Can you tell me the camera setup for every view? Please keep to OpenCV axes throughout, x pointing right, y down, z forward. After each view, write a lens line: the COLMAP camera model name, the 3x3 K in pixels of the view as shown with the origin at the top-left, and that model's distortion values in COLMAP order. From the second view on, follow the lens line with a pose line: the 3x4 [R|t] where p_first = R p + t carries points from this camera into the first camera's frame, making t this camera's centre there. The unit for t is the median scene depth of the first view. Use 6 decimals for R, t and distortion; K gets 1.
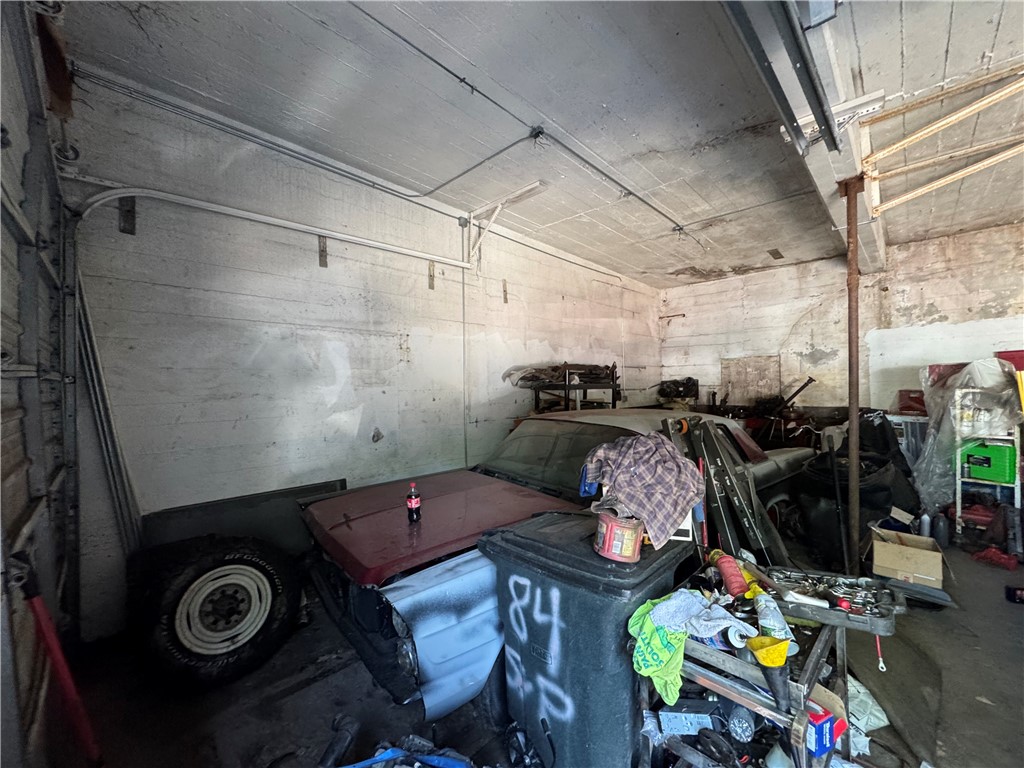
lens RADIAL K [[407.0, 0, 512.4], [0, 407.0, 382.3], [0, 0, 1]] dist [-0.001836, 0.000844]
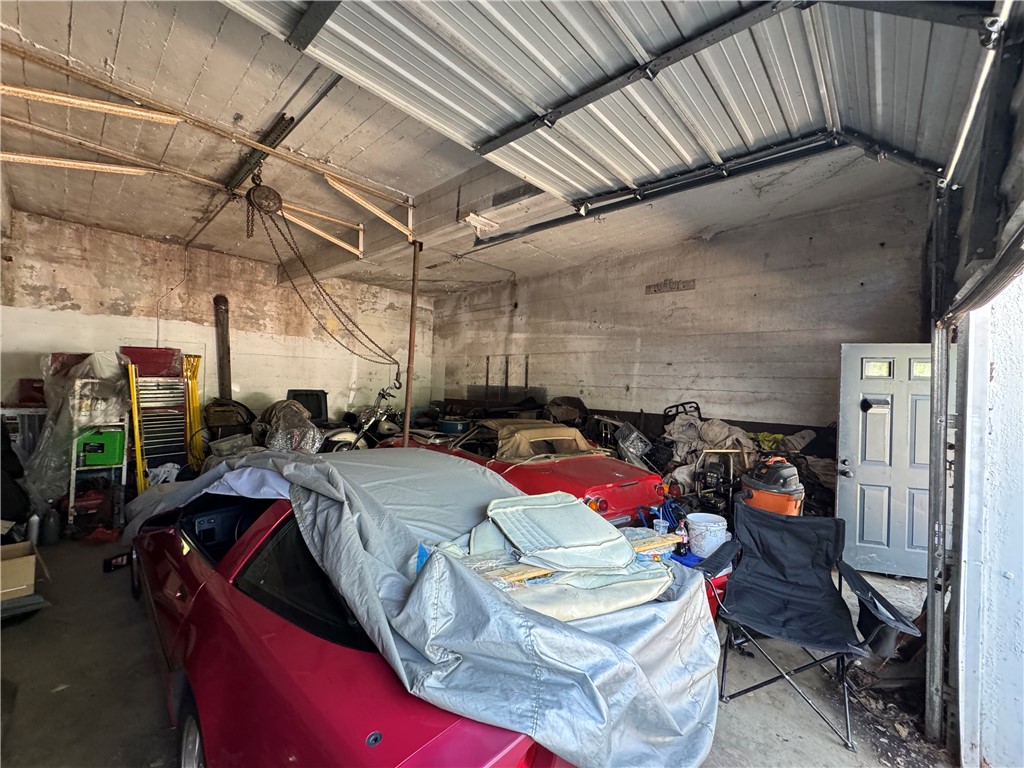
lens RADIAL K [[407.0, 0, 513.6], [0, 407.0, 382.3], [0, 0, 1]] dist [-0.001836, 0.000844]
pose [[-0.048895, 0.015200, 0.998688, 0.040890], [-0.039273, 0.999082, -0.017129, -0.000151], [-0.998032, -0.040059, -0.048253, -0.017287]]
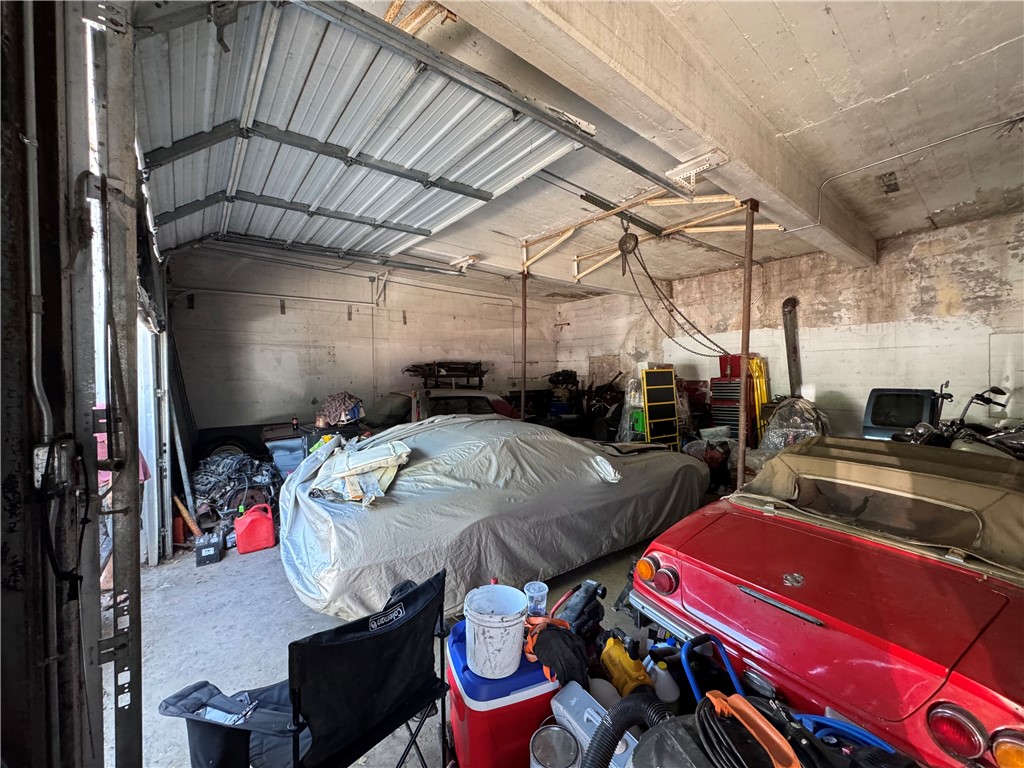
lens RADIAL K [[407.0, 0, 513.2], [0, 407.0, 381.6], [0, 0, 1]] dist [-0.001836, 0.000844]
pose [[0.994334, 0.009982, -0.105829, 0.692813], [-0.006997, 0.999568, 0.028535, -0.017486], [0.106068, -0.027632, 0.993975, -0.687371]]
